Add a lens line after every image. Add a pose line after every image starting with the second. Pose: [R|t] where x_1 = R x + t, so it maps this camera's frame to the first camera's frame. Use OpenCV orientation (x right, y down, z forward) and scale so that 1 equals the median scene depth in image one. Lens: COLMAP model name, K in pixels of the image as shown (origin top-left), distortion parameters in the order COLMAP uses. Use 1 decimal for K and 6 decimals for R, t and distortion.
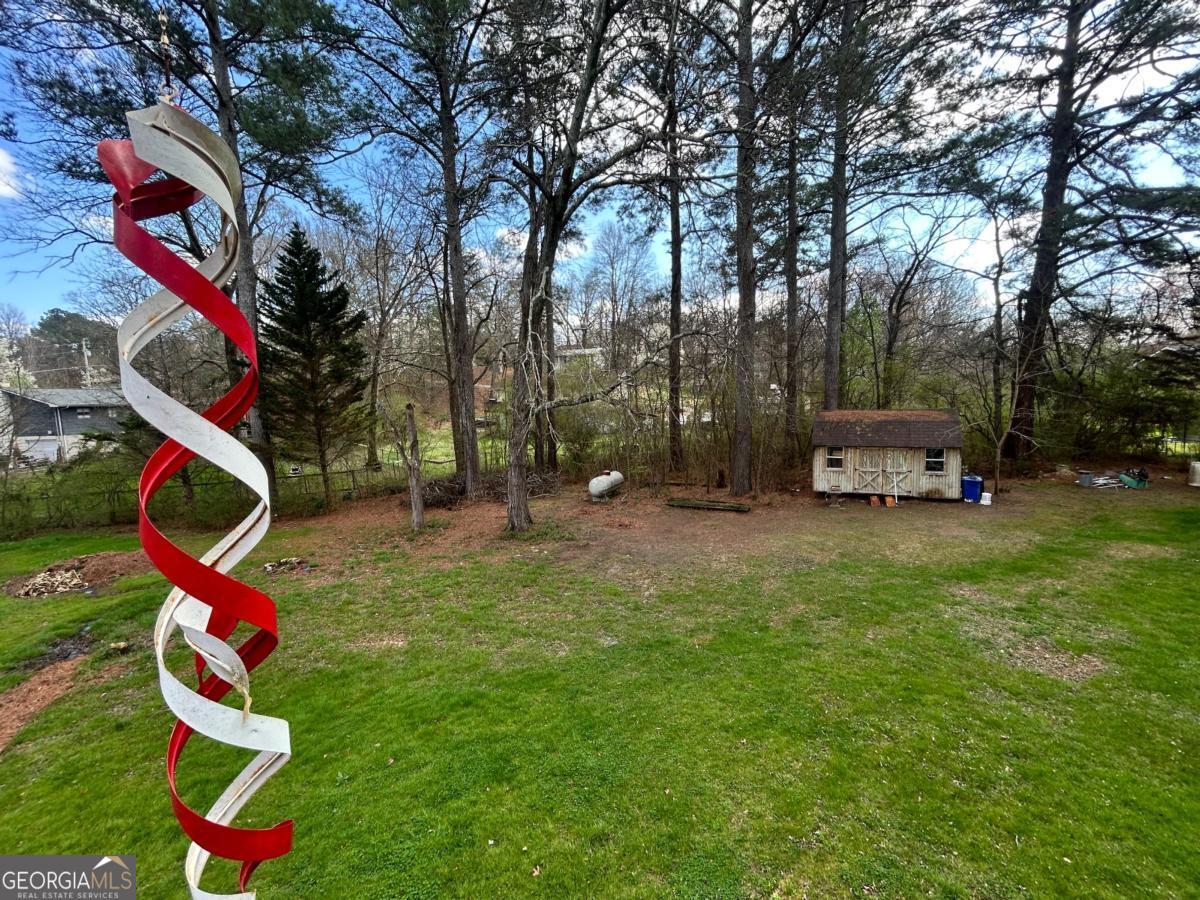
lens RADIAL K [[487.8, 0, 602.1], [0, 487.8, 446.5], [0, 0, 1]] dist [-0.000325, 0.000550]
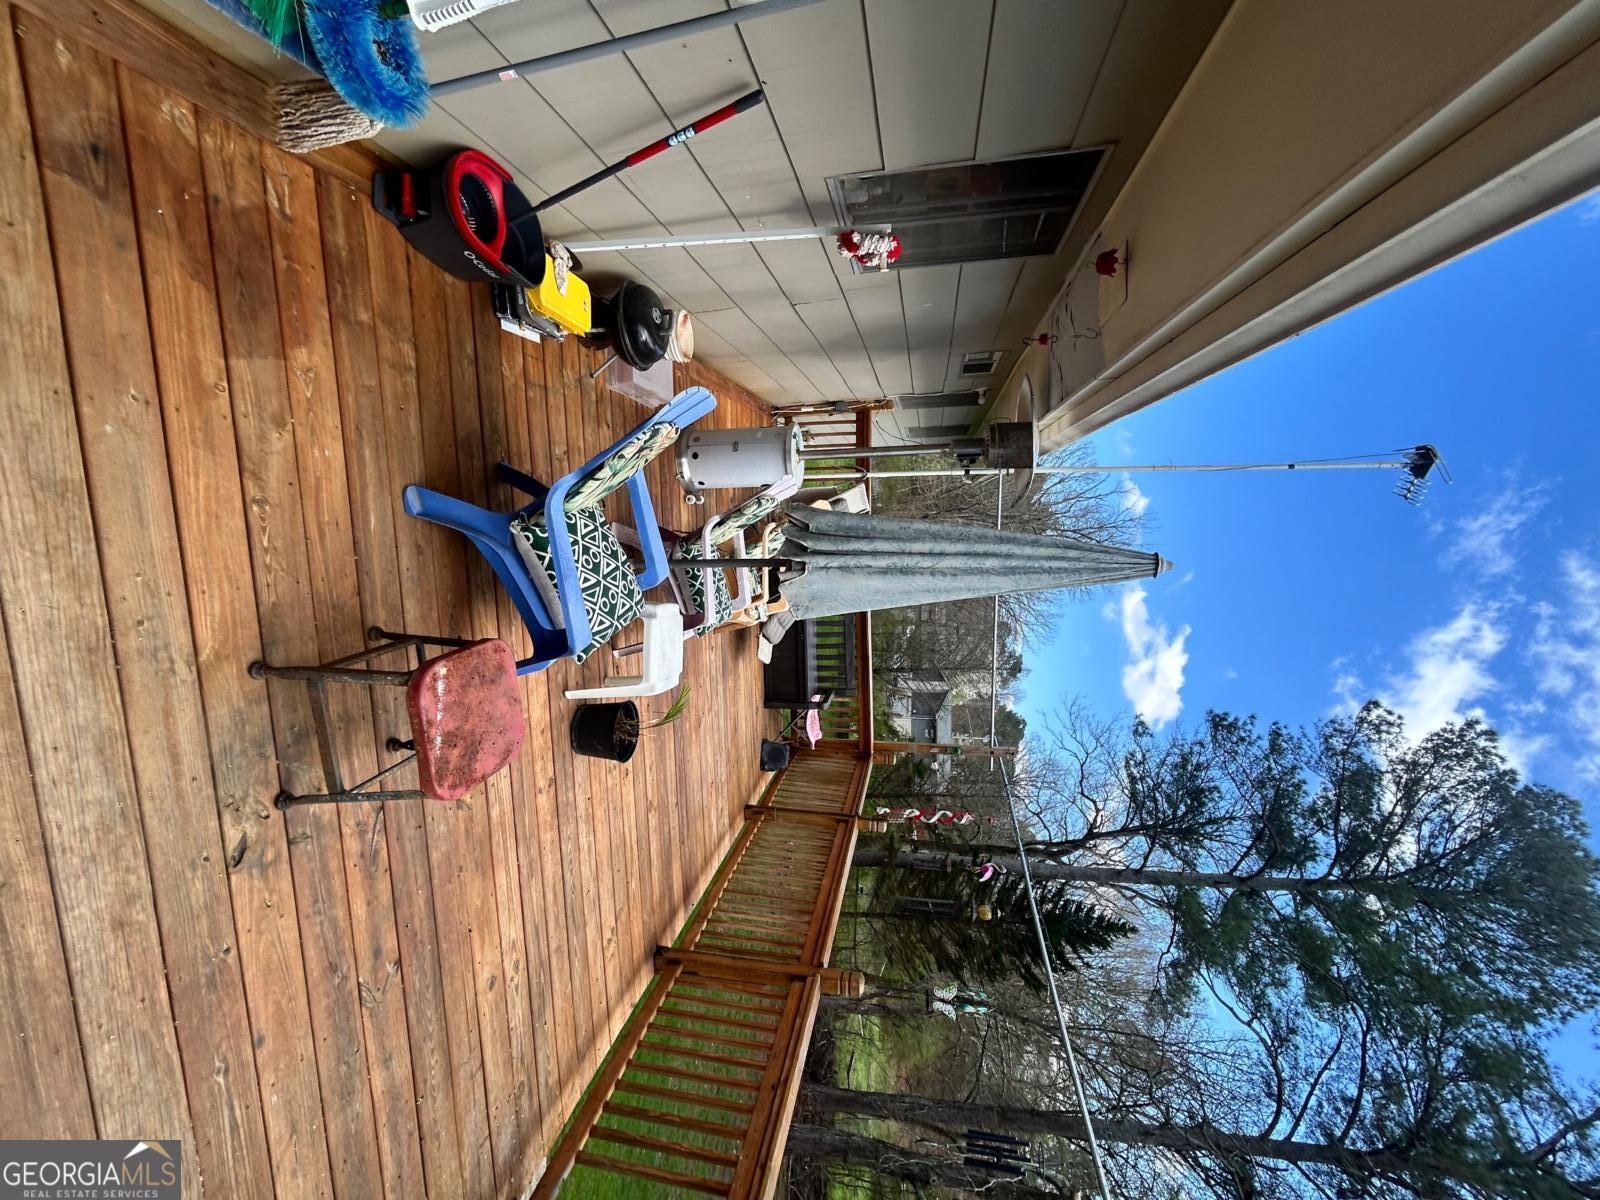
lens RADIAL K [[650.4, 0, 789.0], [0, 650.4, 601.9], [0, 0, 1]] dist [-0.000325, 0.000550]
pose [[-0.200960, 0.539368, -0.817739, 0.185471], [-0.979357, -0.092051, 0.179963, 0.018491], [0.021793, 0.837024, 0.546732, -0.216010]]
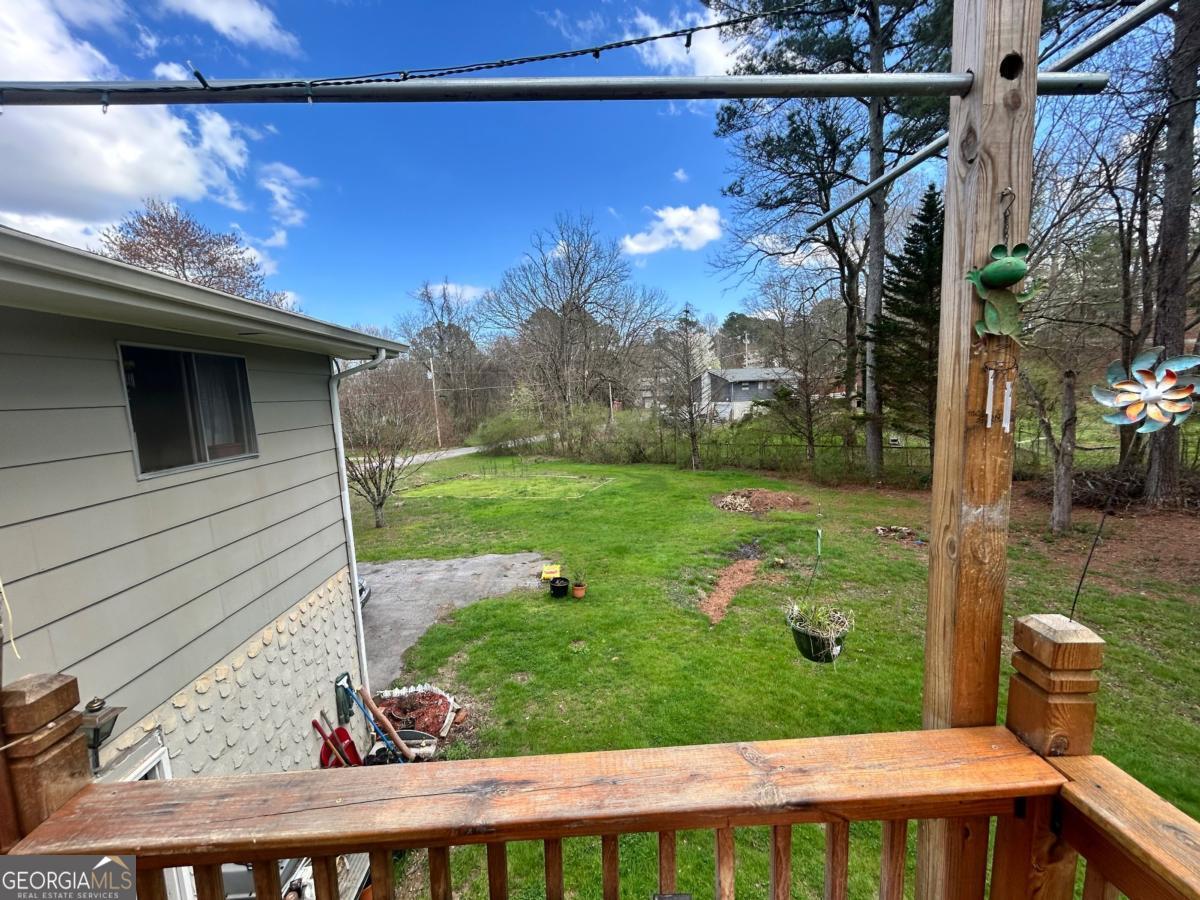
lens RADIAL K [[487.8, 0, 597.6], [0, 487.8, 447.8], [0, 0, 1]] dist [-0.000325, 0.000550]
pose [[0.460580, 0.102905, -0.881633, -0.034374], [-0.048705, 0.994691, 0.090657, 0.001420], [0.886281, 0.001185, 0.463147, -0.027947]]
